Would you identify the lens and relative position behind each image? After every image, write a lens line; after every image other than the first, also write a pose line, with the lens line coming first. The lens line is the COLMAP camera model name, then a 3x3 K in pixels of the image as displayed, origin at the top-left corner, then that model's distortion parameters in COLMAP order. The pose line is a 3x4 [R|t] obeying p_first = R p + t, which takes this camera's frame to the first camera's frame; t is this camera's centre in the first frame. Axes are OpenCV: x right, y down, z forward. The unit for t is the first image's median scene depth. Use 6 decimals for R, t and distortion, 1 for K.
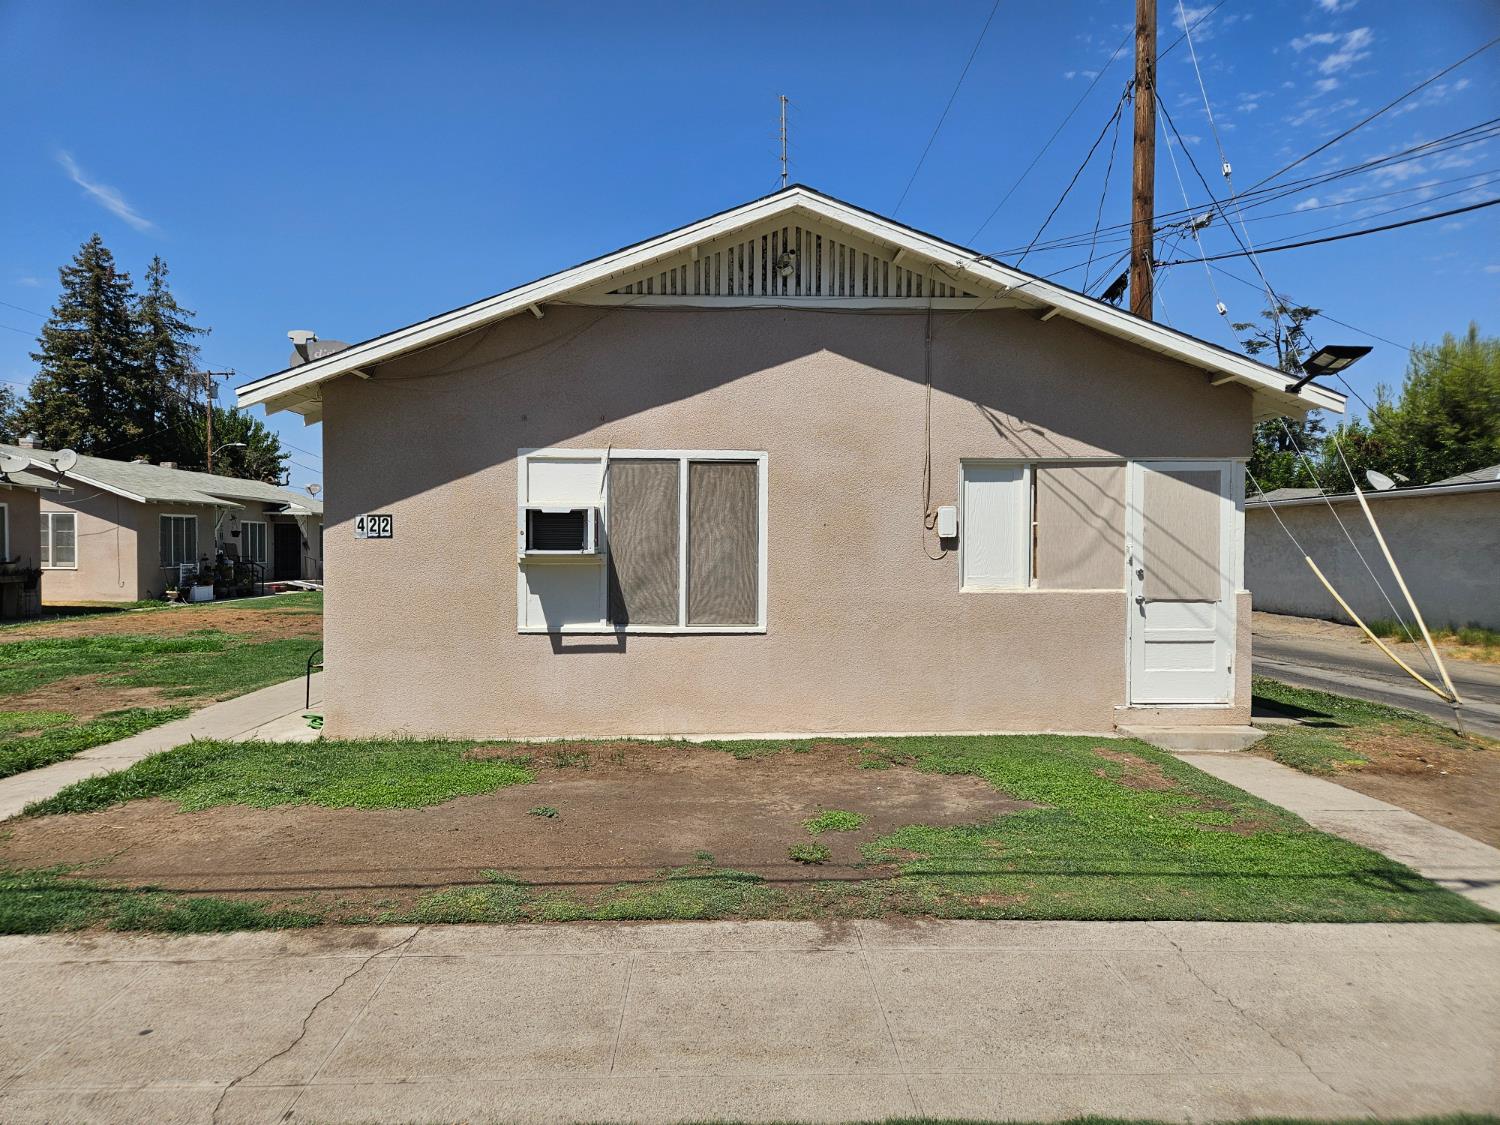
lens RADIAL K [[1043.3, 0, 750.0], [0, 1043.3, 562.5], [0, 0, 1]] dist [0.081544, -0.058944]
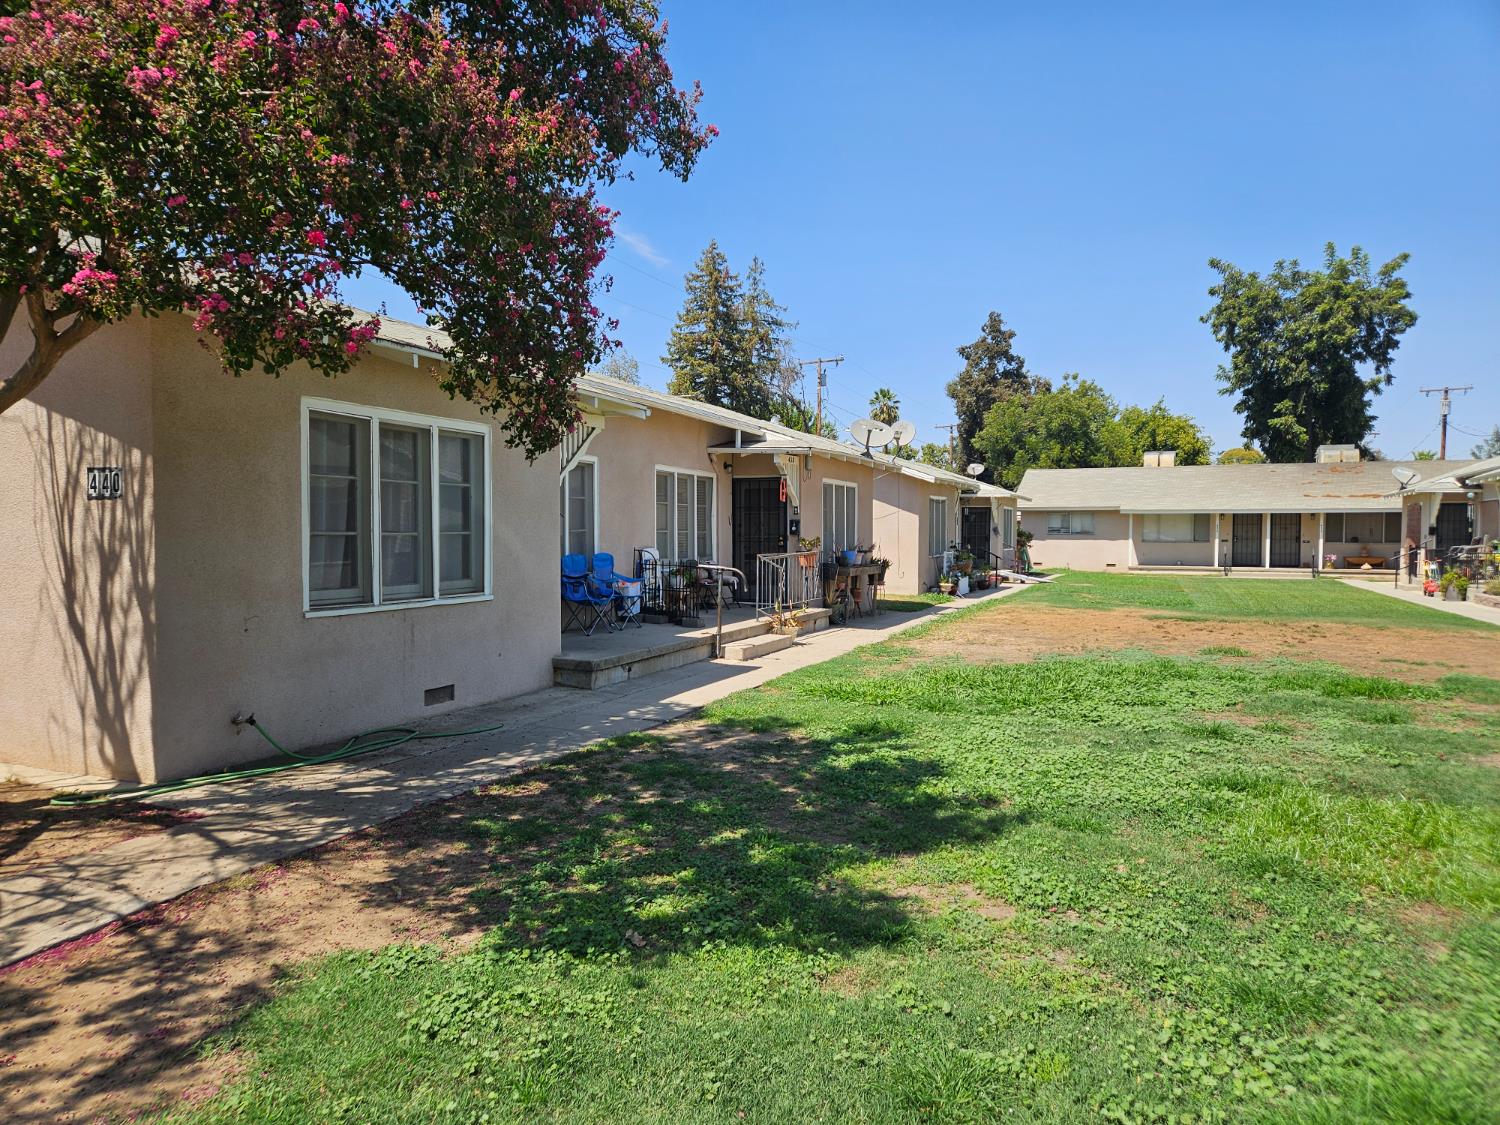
lens RADIAL K [[1013.5, 0, 745.7], [0, 1013.5, 555.6], [0, 0, 1]] dist [0.081621, -0.070913]
pose [[0.908499, 0.004733, -0.417861, -0.266551], [-0.002112, 0.999975, 0.006735, -0.000541], [0.417882, -0.005236, 0.908486, 0.154038]]
